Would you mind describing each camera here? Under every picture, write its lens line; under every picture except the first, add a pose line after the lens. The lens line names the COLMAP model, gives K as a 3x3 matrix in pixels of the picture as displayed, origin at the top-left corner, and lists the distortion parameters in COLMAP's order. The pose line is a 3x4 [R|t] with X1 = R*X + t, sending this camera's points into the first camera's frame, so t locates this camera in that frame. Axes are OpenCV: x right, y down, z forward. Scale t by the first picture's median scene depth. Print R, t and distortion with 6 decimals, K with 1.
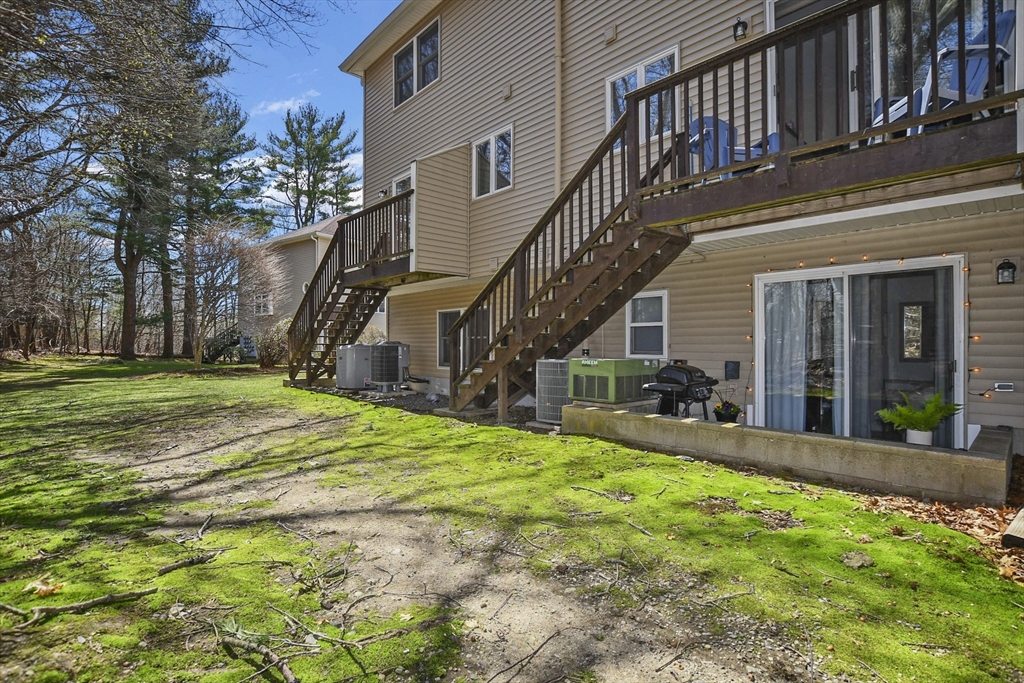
lens RADIAL K [[489.5, 0, 512.0], [0, 489.5, 341.5], [0, 0, 1]] dist [-0.023100, 0.001443]
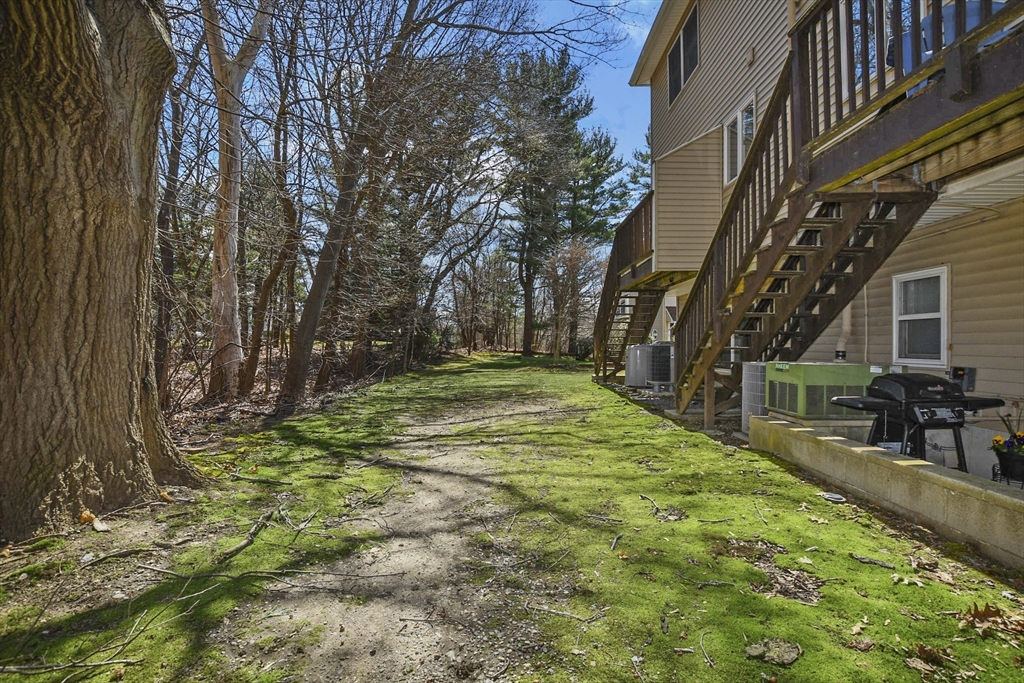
lens RADIAL K [[489.5, 0, 512.0], [0, 489.5, 341.5], [0, 0, 1]] dist [-0.023100, 0.001443]
pose [[0.727378, -0.002298, -0.686234, 0.399426], [0.002336, 0.999997, -0.000873, 0.000855], [0.686233, -0.000967, 0.727381, 0.098653]]
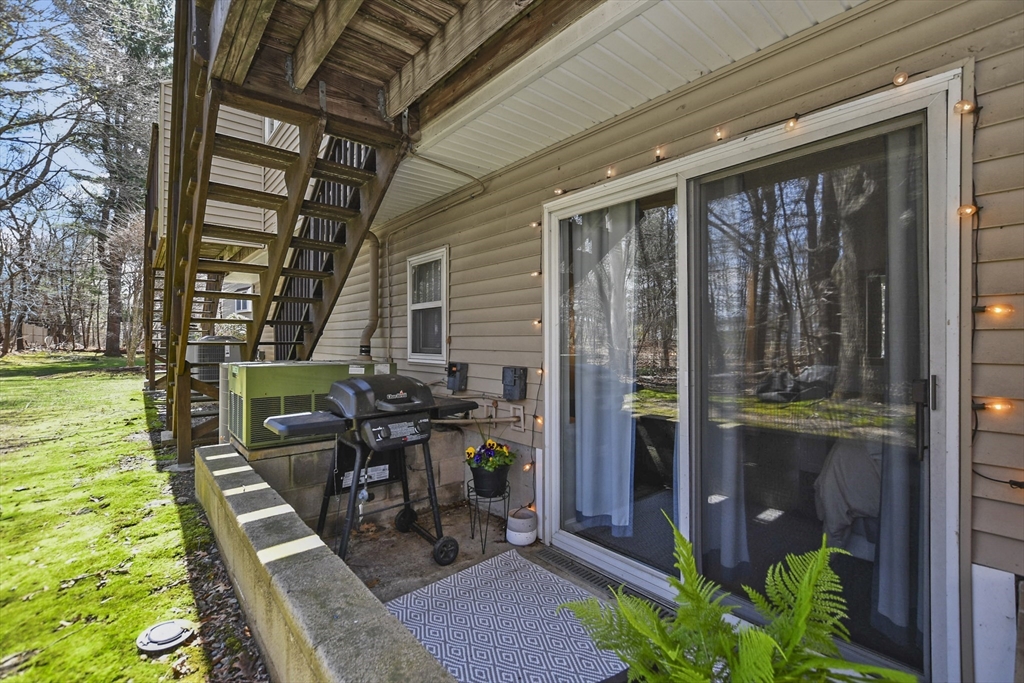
lens RADIAL K [[448.6, 0, 512.0], [0, 448.6, 341.5], [0, 0, 1]] dist [-0.010077, -0.000074]
pose [[0.998844, -0.002838, -0.047980, 0.506094], [0.003239, 0.999960, 0.008284, 0.007898], [0.047954, -0.008429, 0.998814, 0.530573]]
